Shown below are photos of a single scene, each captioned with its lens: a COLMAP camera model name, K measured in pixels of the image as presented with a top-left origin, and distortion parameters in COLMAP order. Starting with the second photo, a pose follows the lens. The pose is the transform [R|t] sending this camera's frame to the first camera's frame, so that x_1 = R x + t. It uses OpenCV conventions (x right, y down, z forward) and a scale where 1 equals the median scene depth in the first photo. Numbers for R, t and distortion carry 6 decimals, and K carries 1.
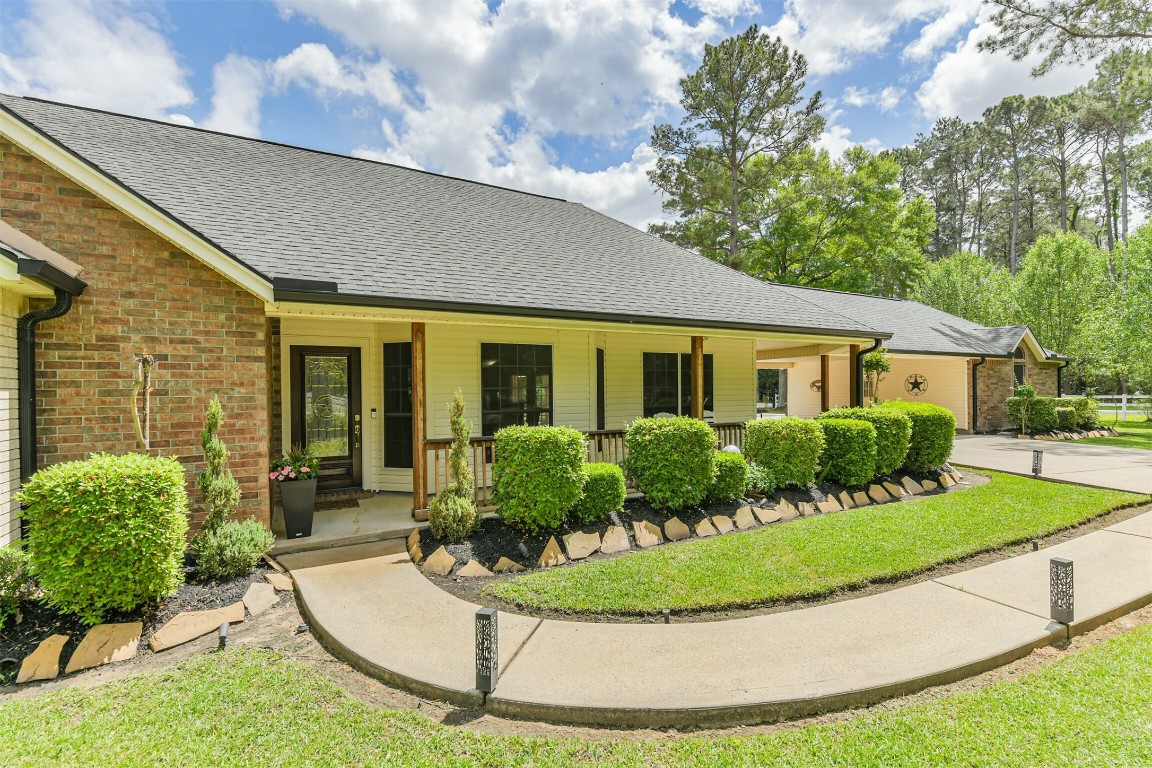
lens RADIAL K [[511.3, 0, 576.0], [0, 511.3, 391.1], [0, 0, 1]] dist [-0.015772, -0.000129]
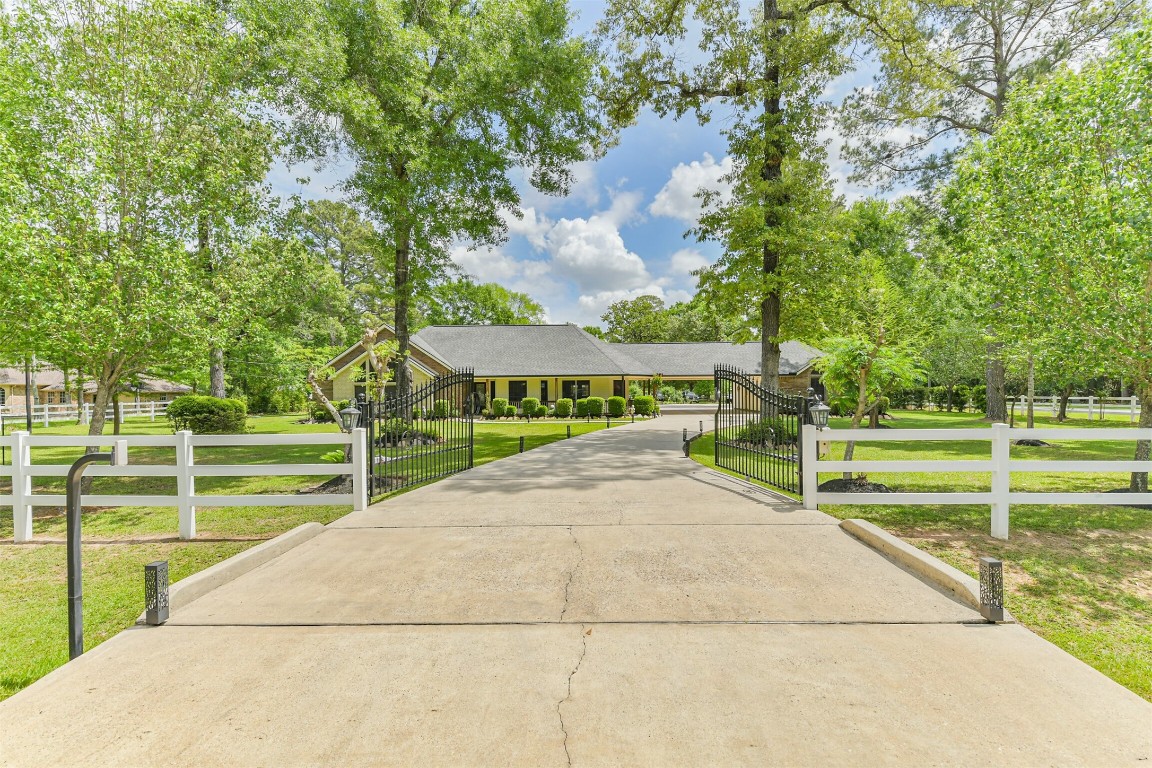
lens RADIAL K [[498.1, 0, 571.6], [0, 498.1, 391.9], [0, 0, 1]] dist [0.001168, -0.006807]
pose [[0.852885, 0.005065, -0.522074, 1.135572], [-0.002650, 0.999982, 0.005373, -0.010571], [0.522092, -0.003200, 0.852883, -1.071426]]
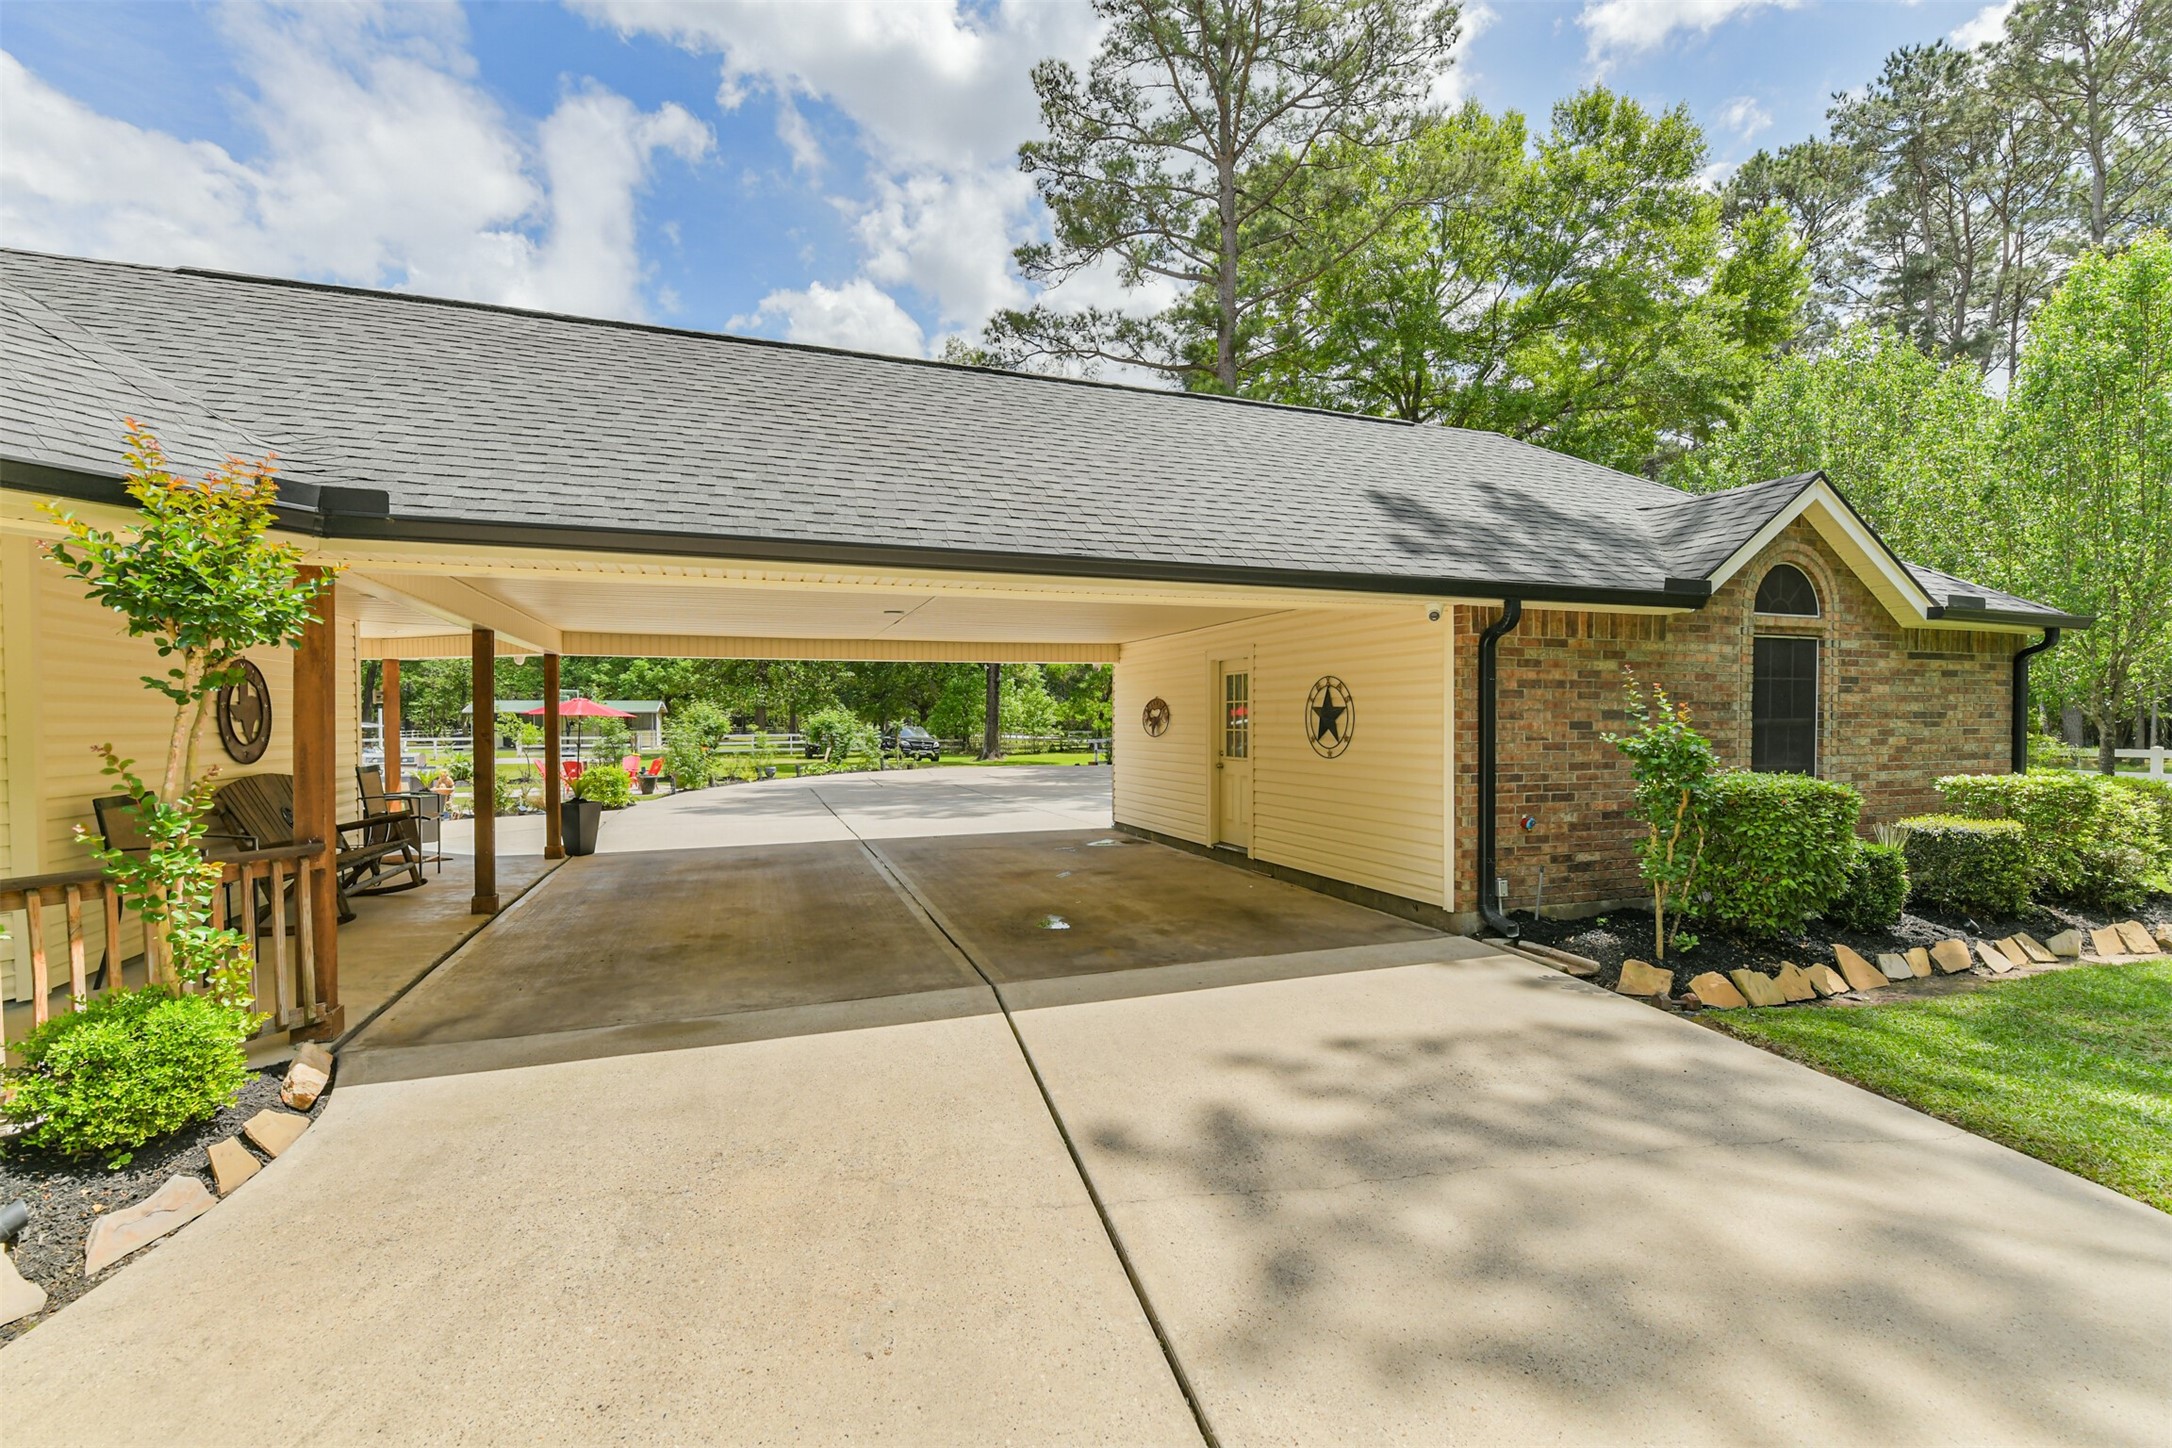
lens RADIAL K [[939.0, 0, 1077.6], [0, 939.0, 738.9], [0, 0, 1]] dist [0.001168, -0.006807]
pose [[0.988422, 0.008072, -0.151516, 0.648664], [-0.005321, 0.999814, 0.018554, -0.010446], [0.151638, -0.017533, 0.988281, 0.533684]]
